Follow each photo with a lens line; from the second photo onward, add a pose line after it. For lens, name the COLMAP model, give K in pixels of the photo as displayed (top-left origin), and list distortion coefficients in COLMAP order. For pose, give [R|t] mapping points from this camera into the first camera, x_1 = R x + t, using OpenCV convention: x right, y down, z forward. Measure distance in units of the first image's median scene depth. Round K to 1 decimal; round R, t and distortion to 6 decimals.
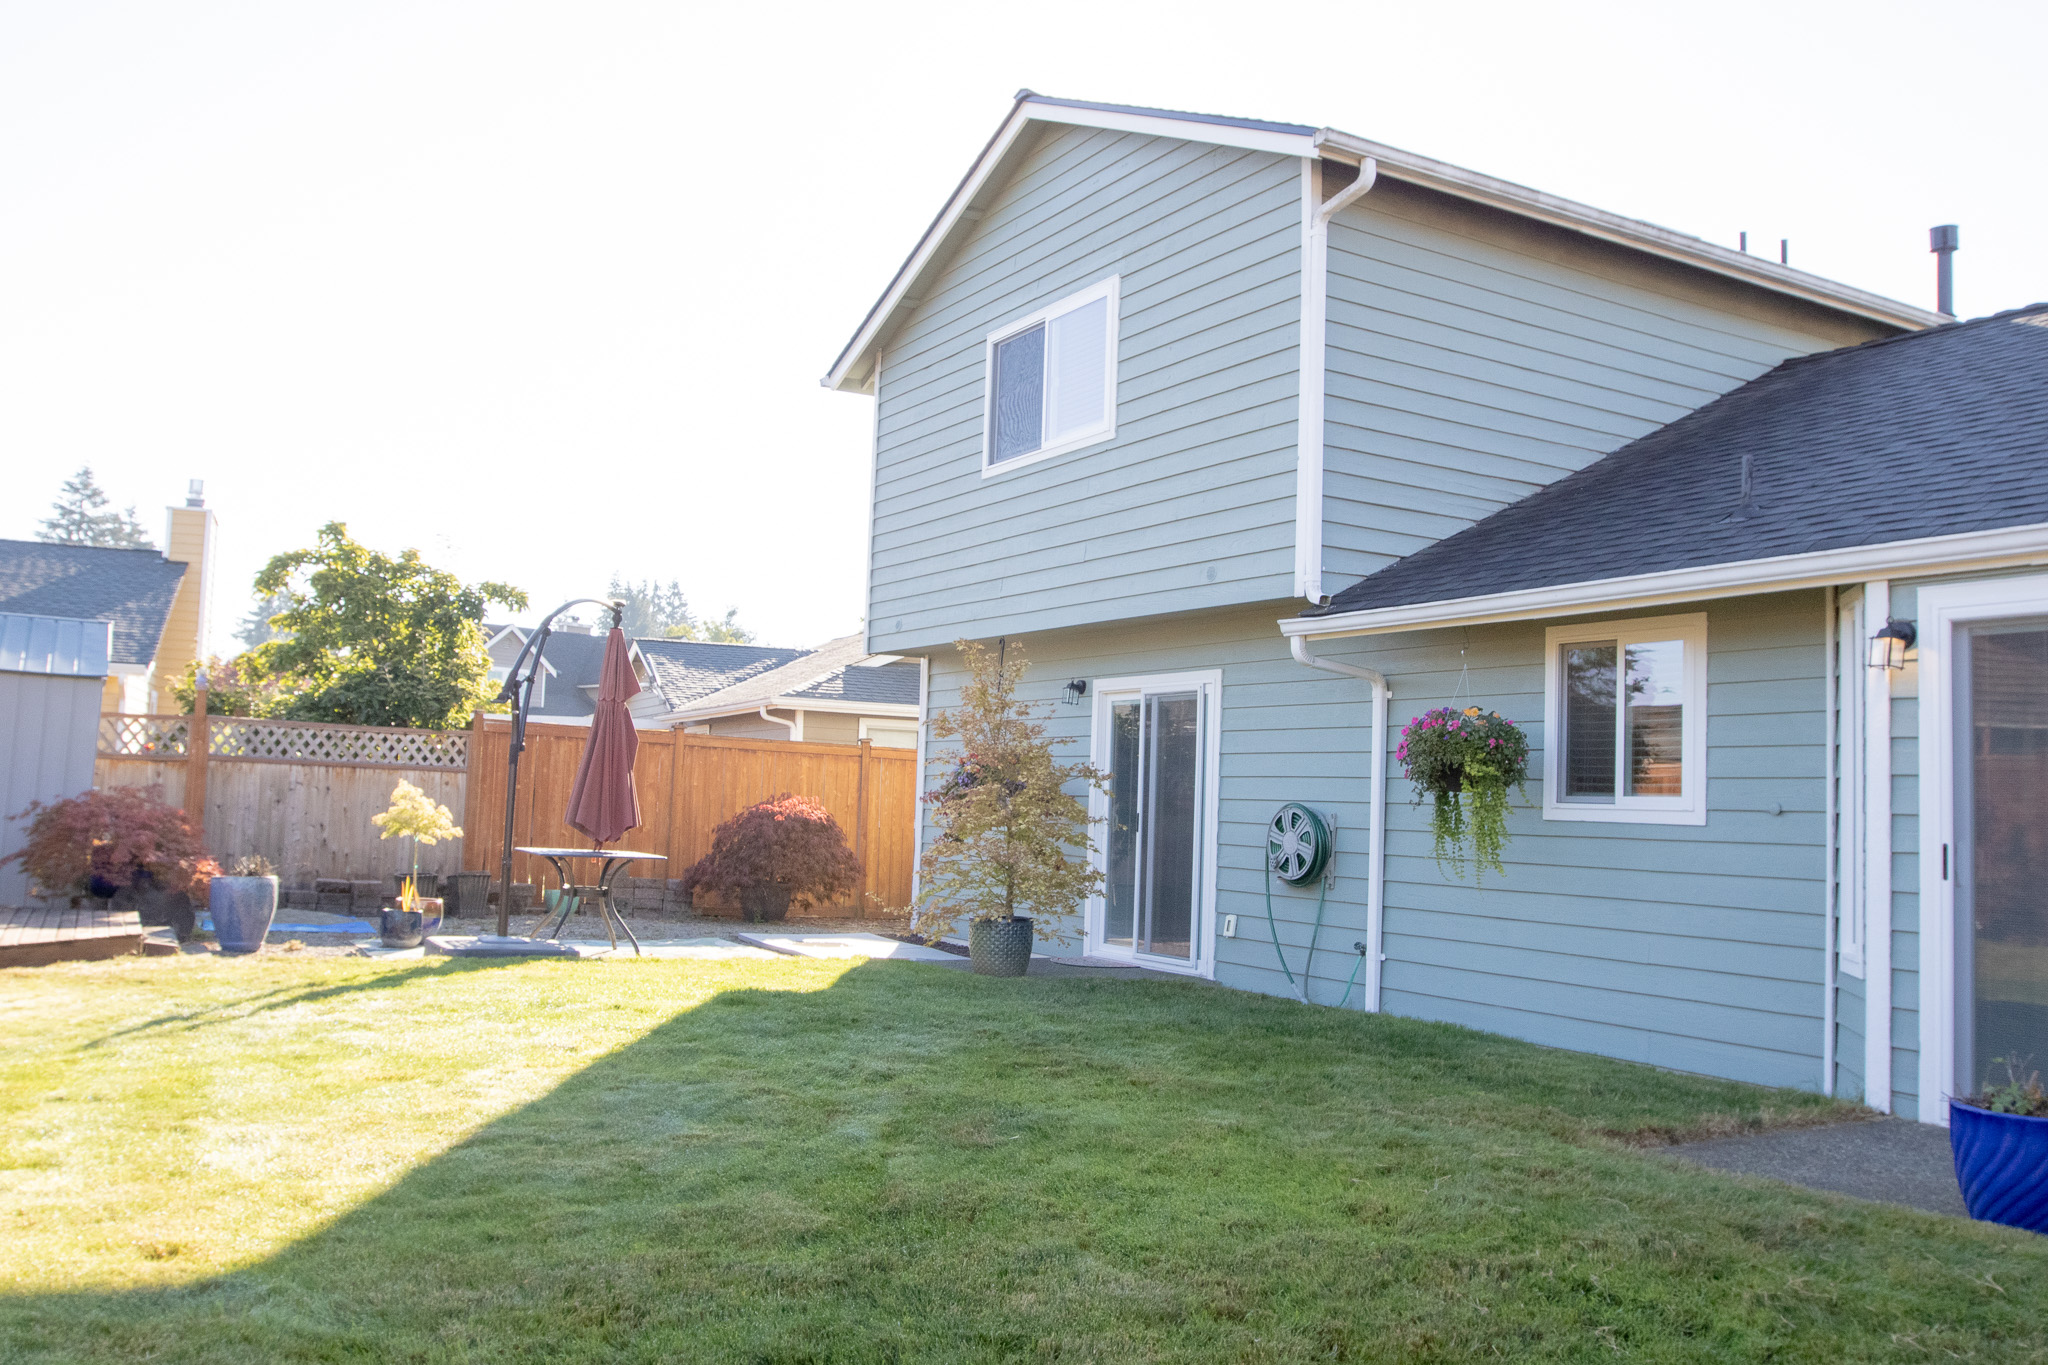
lens RADIAL K [[1597.4, 0, 1024.0], [0, 1597.4, 682.5], [0, 0, 1]] dist [-0.088218, 0.003603]
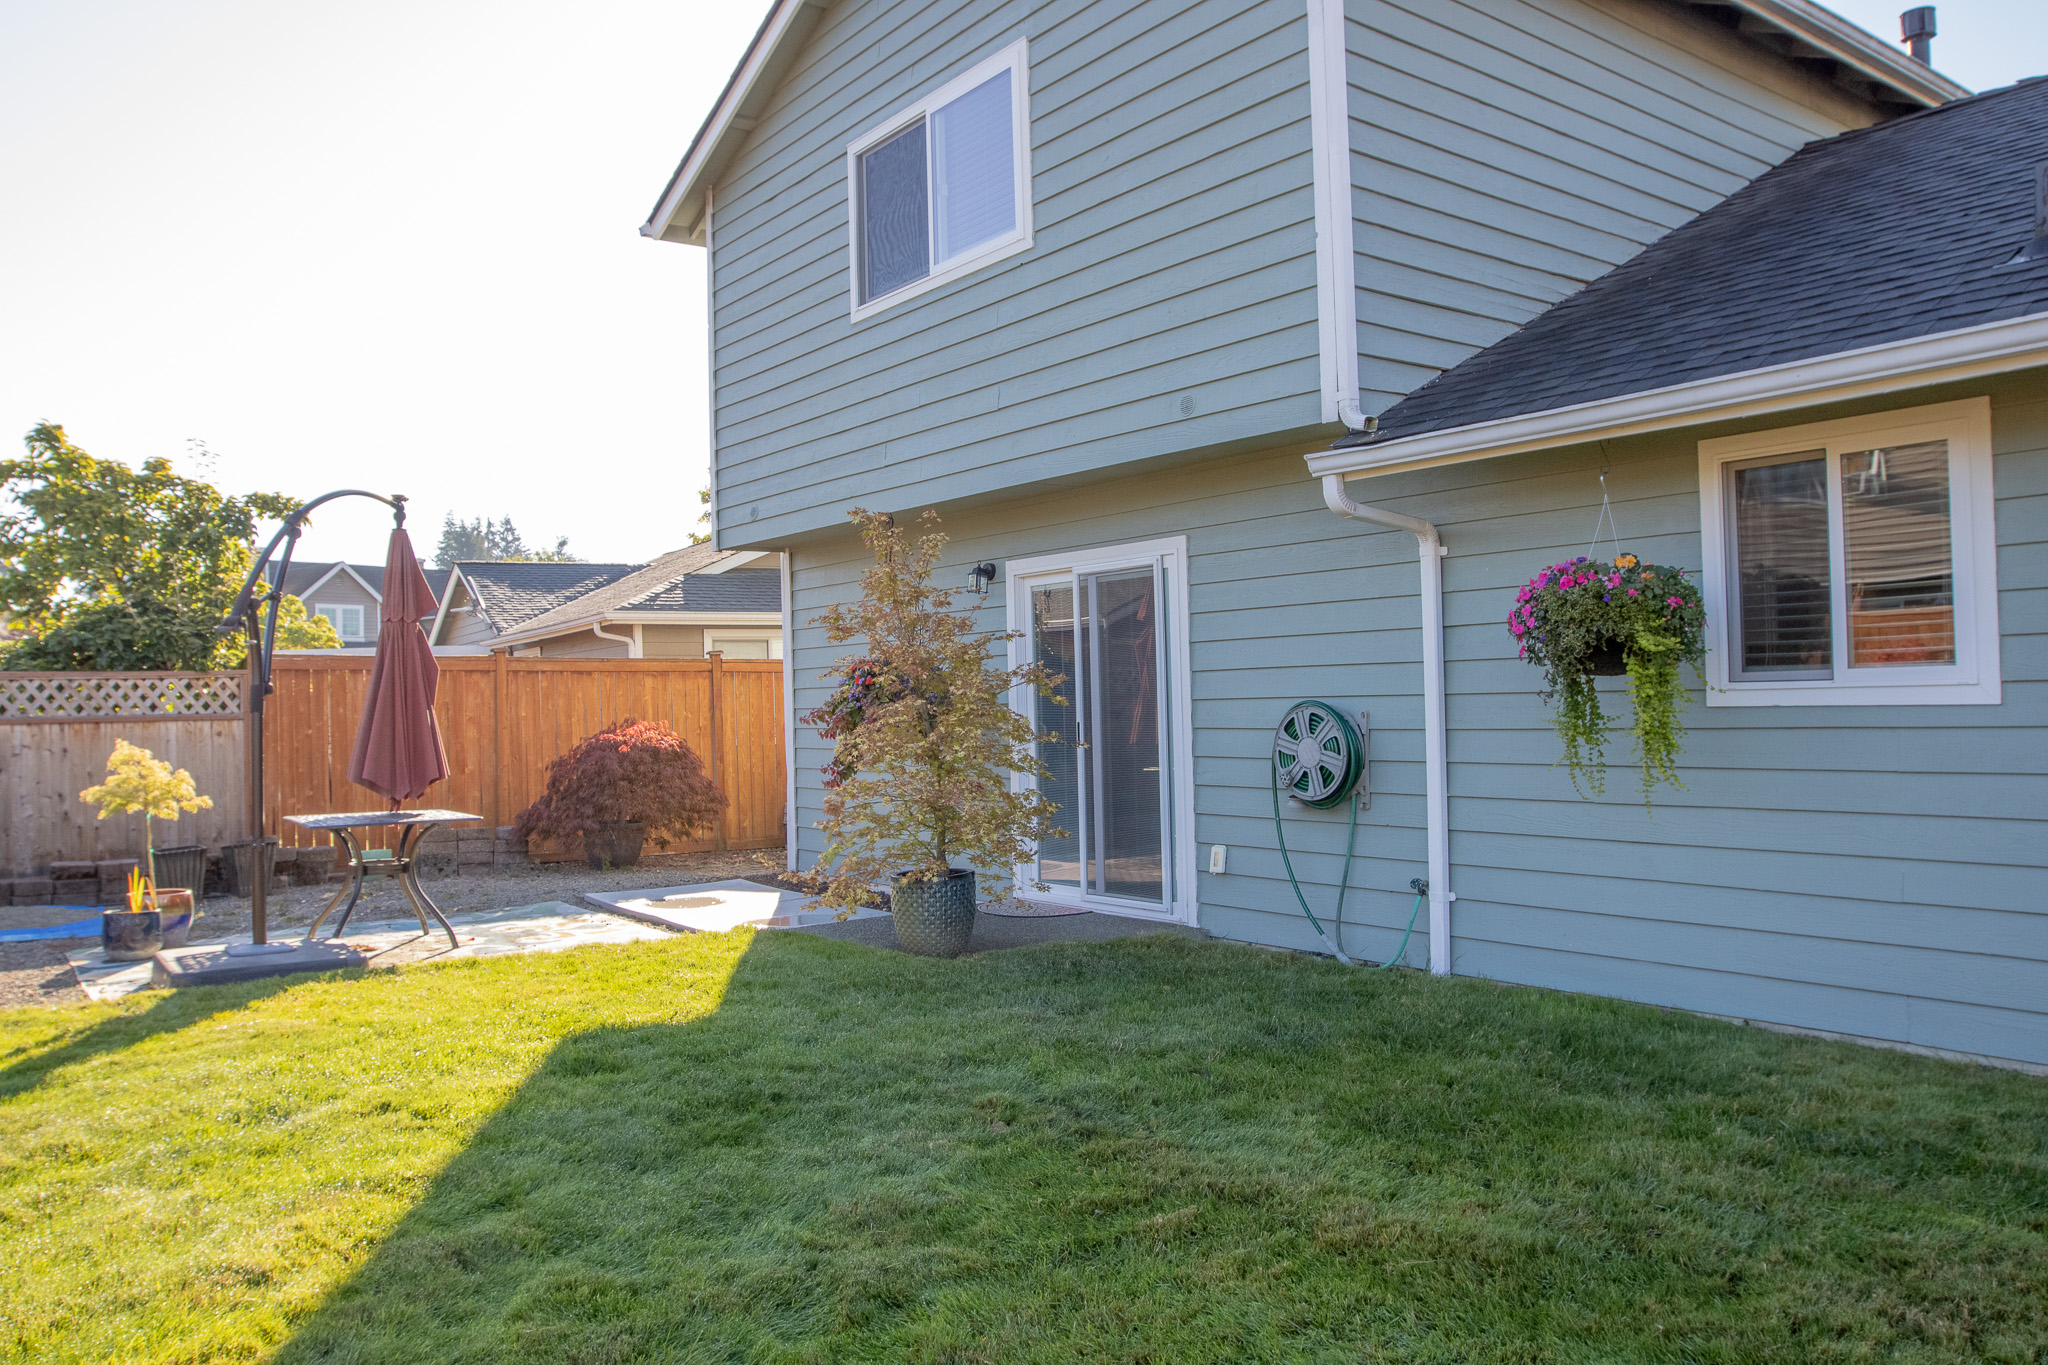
lens RADIAL K [[1495.6, 0, 1025.2], [0, 1495.6, 671.9], [0, 0, 1]] dist [-0.083983, 0.057496]
pose [[0.991532, -0.059255, 0.115553, -0.041048], [0.052561, 0.996805, 0.060140, 0.009574], [-0.118748, -0.053557, 0.991479, 0.254855]]
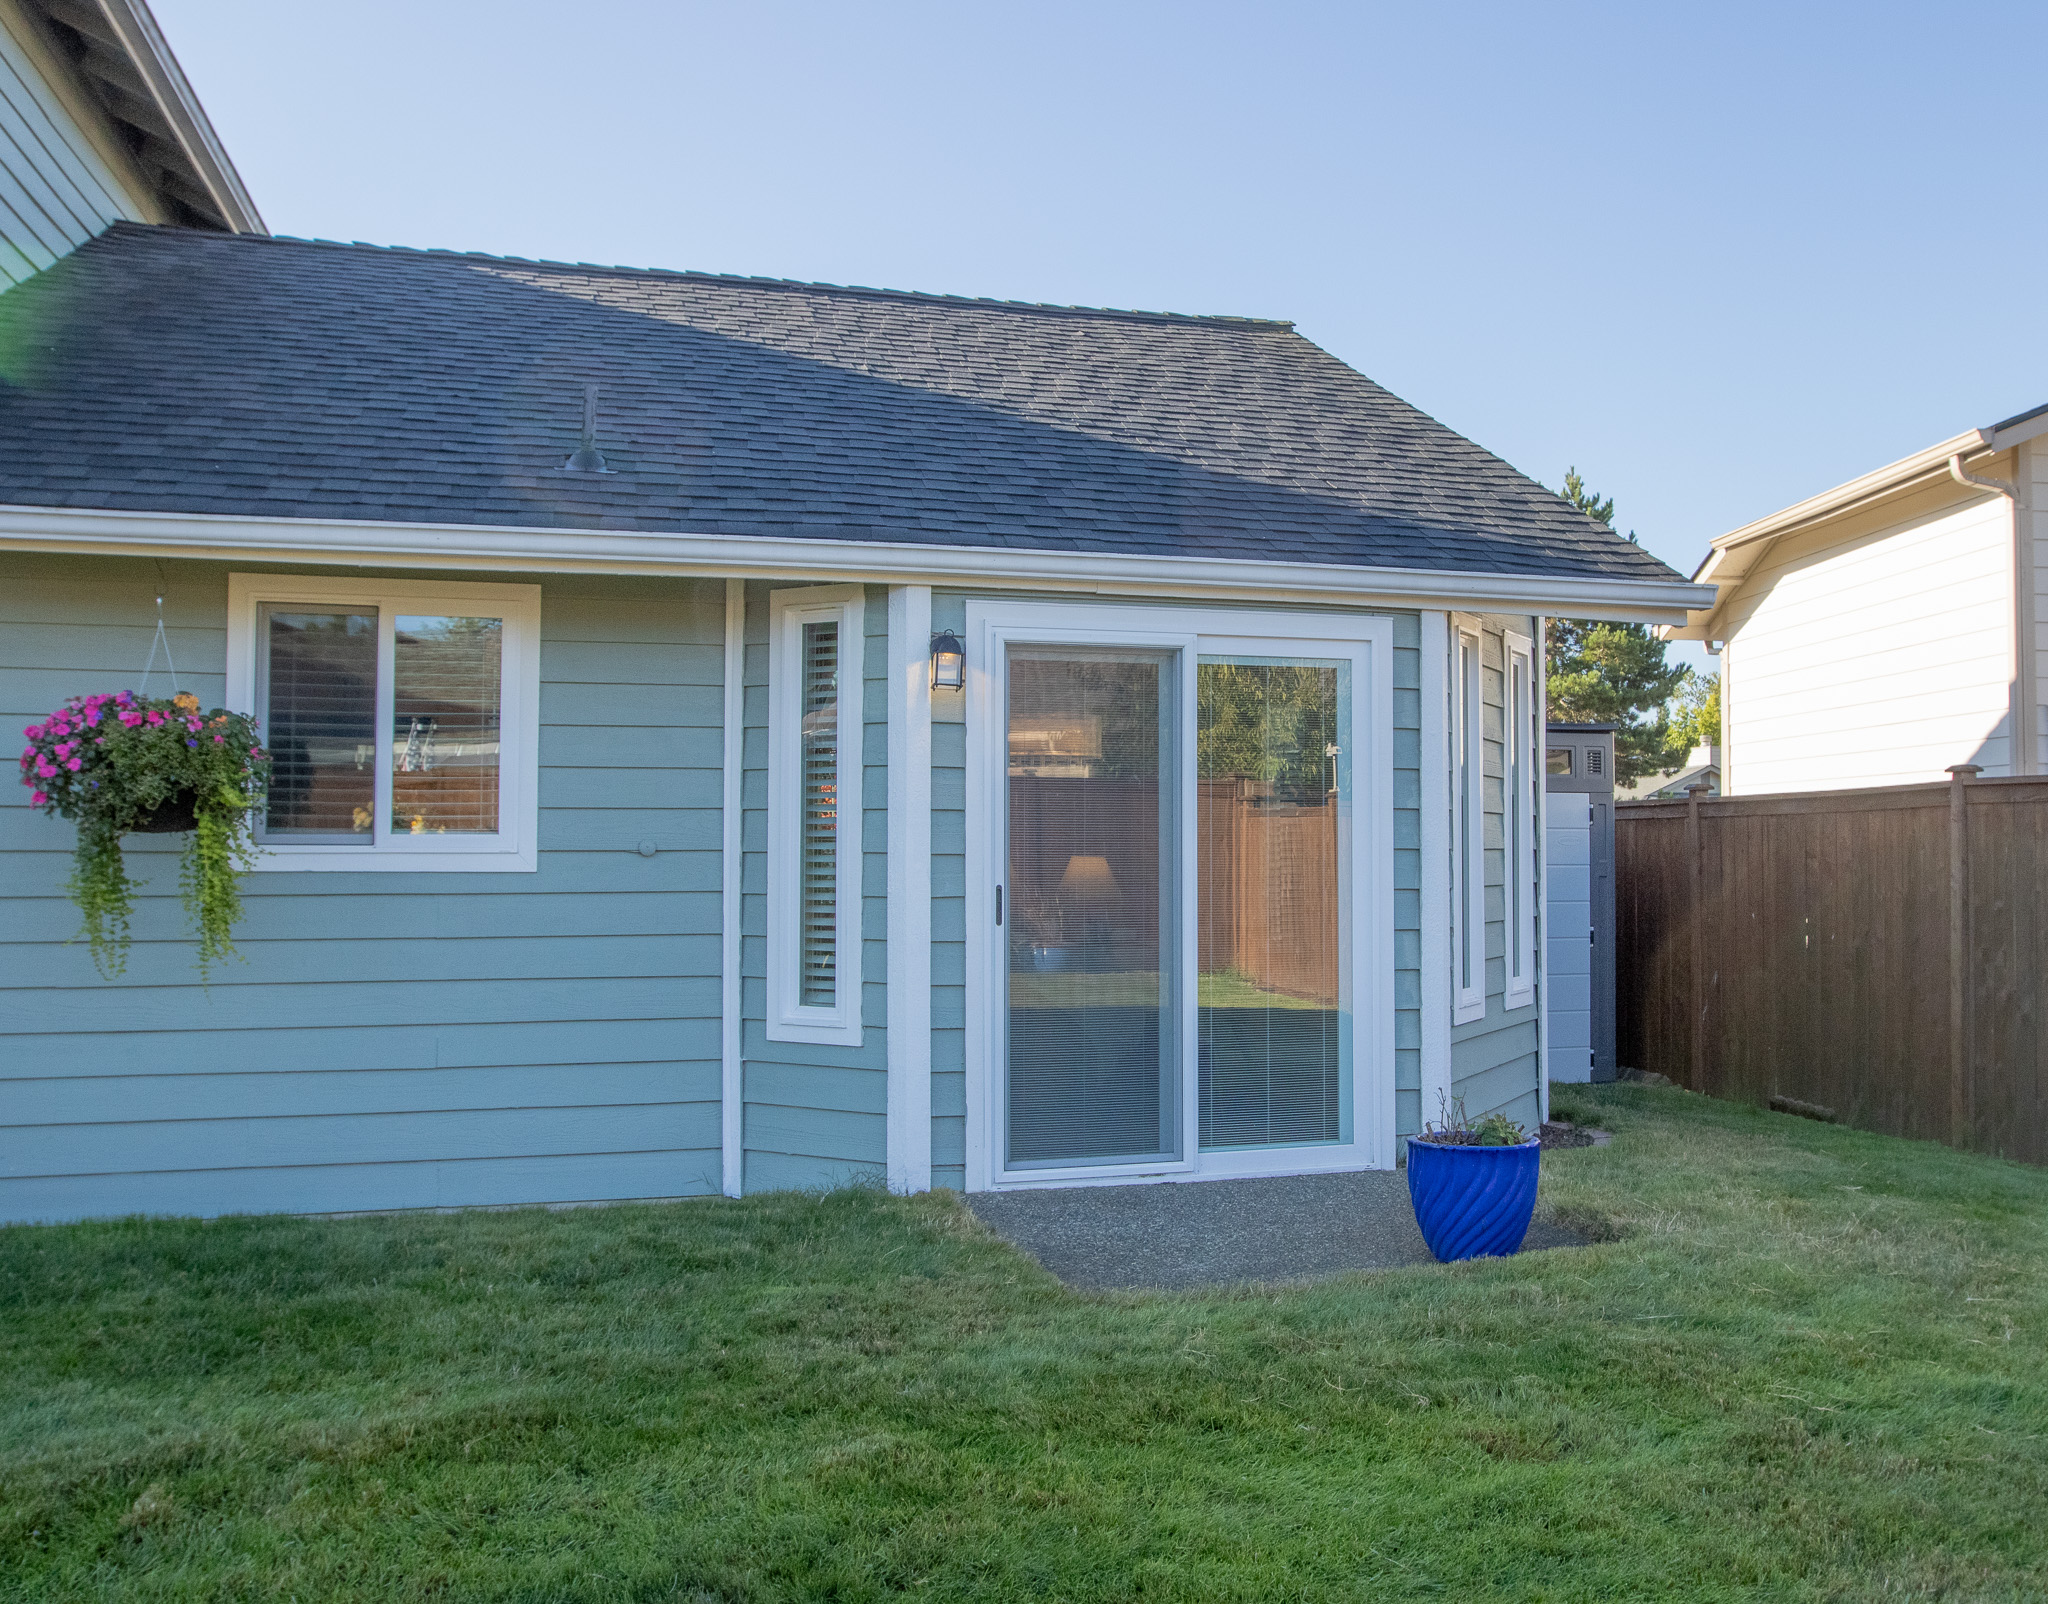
lens RADIAL K [[1834.7, 0, 1109.9], [0, 1834.7, 798.6], [0, 0, 1]] dist [0.003066, 0.002799]
pose [[0.244234, -0.009464, 0.969670, -0.212208], [-0.063718, 0.997635, 0.025786, 0.010194], [-0.967621, -0.068084, 0.243054, 0.324179]]
